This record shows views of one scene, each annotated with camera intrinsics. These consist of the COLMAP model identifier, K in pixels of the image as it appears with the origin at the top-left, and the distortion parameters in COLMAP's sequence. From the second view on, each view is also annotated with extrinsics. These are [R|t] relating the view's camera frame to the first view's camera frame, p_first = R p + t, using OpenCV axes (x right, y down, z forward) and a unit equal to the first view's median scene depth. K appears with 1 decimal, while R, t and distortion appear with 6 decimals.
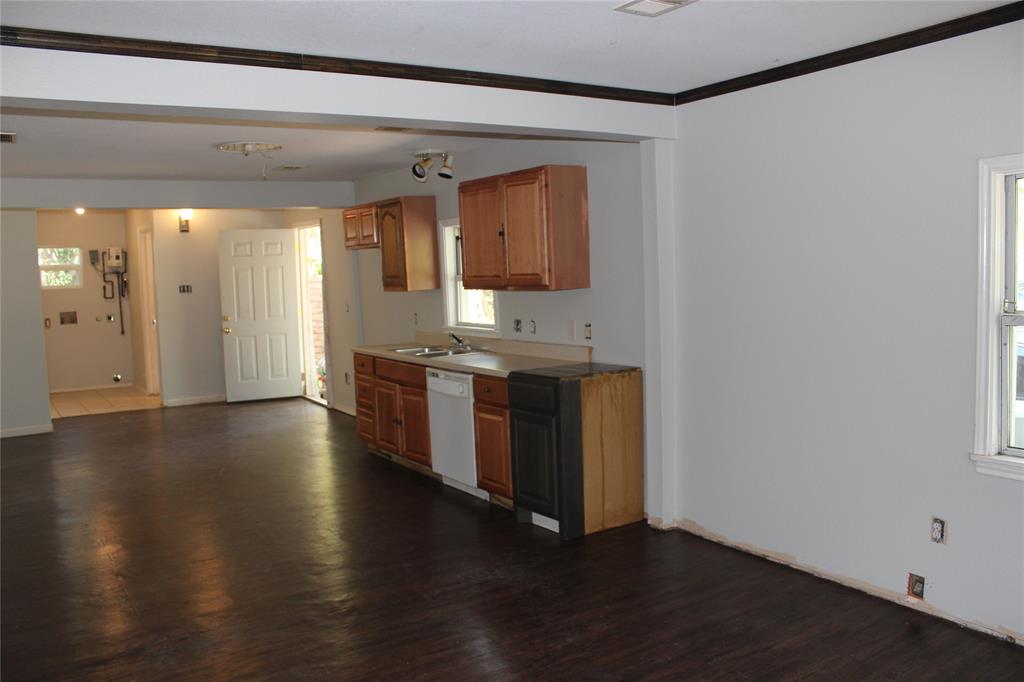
lens RADIAL K [[852.9, 0, 512.8], [0, 852.9, 345.1], [0, 0, 1]] dist [-0.170686, 0.159824]
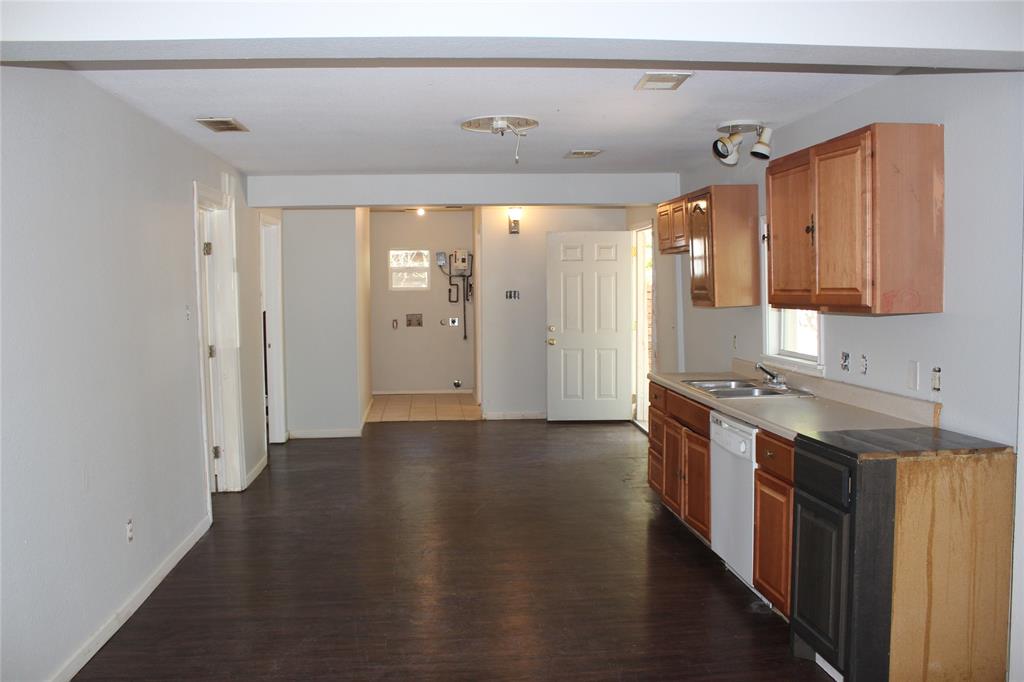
lens RADIAL K [[852.9, 0, 512.8], [0, 852.9, 345.1], [0, 0, 1]] dist [-0.170686, 0.159824]
pose [[0.883010, 0.054401, -0.466190, 0.081385], [-0.060587, 0.998161, 0.001721, -0.020238], [0.465426, 0.026725, 0.884683, 0.249342]]
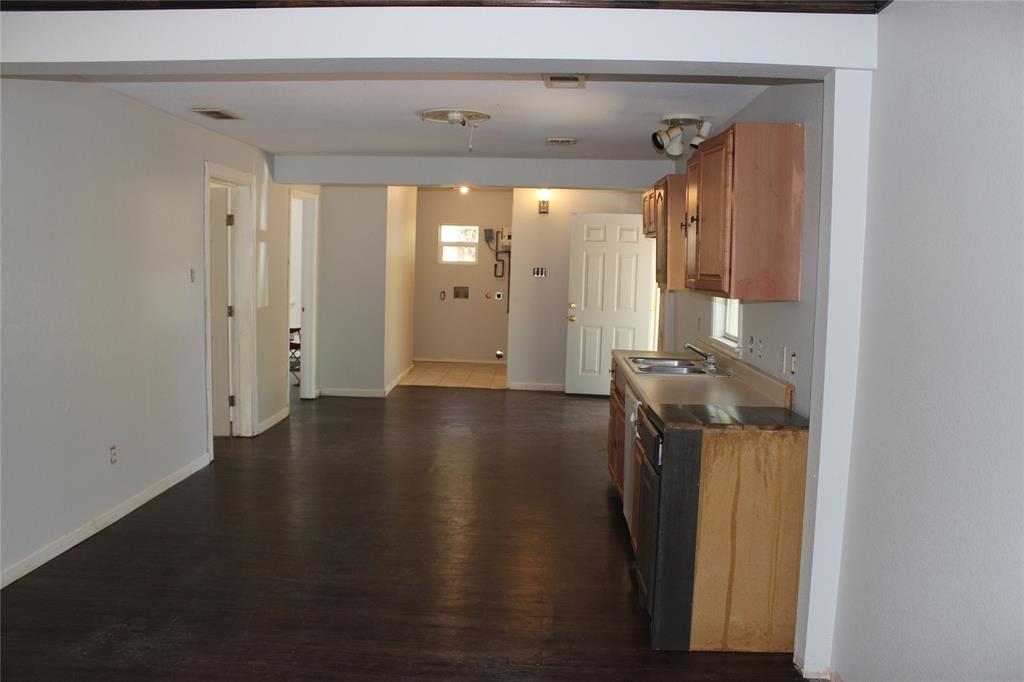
lens RADIAL K [[852.9, 0, 512.8], [0, 852.9, 345.1], [0, 0, 1]] dist [-0.170686, 0.159824]
pose [[0.809437, 0.109805, -0.576849, 0.255120], [-0.106018, 0.993545, 0.040360, -0.029363], [0.577557, 0.028488, 0.815853, 0.263926]]
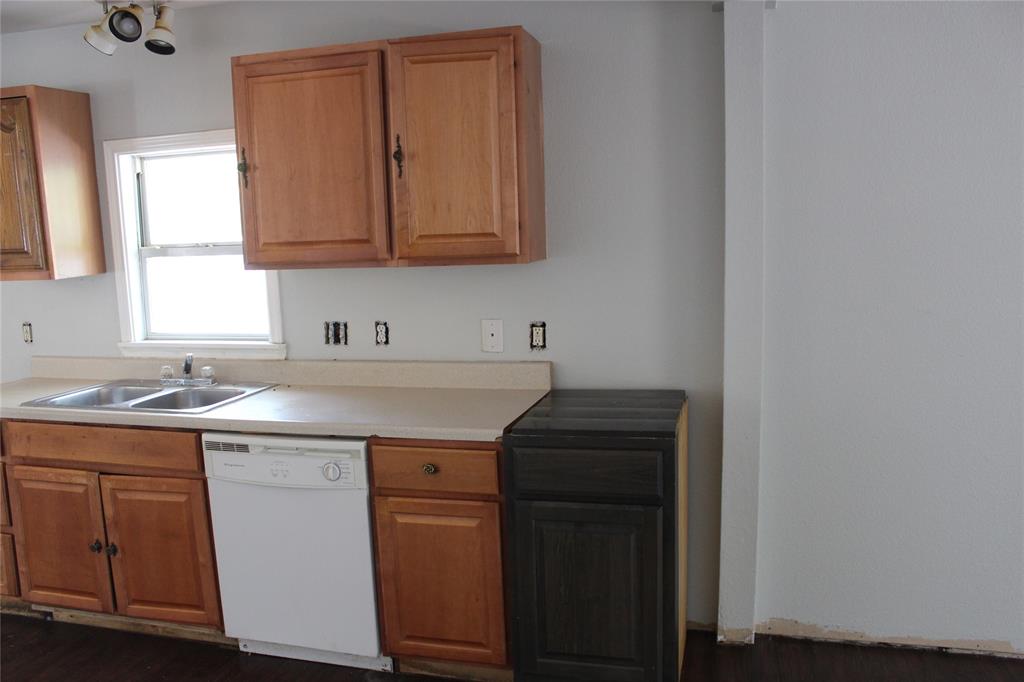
lens RADIAL K [[852.9, 0, 512.8], [0, 852.9, 345.1], [0, 0, 1]] dist [-0.170686, 0.159824]
pose [[0.753218, -0.081099, 0.652753, -0.257208], [0.065499, 0.996685, 0.048251, -0.032917], [-0.654502, 0.006411, 0.756033, 0.496773]]
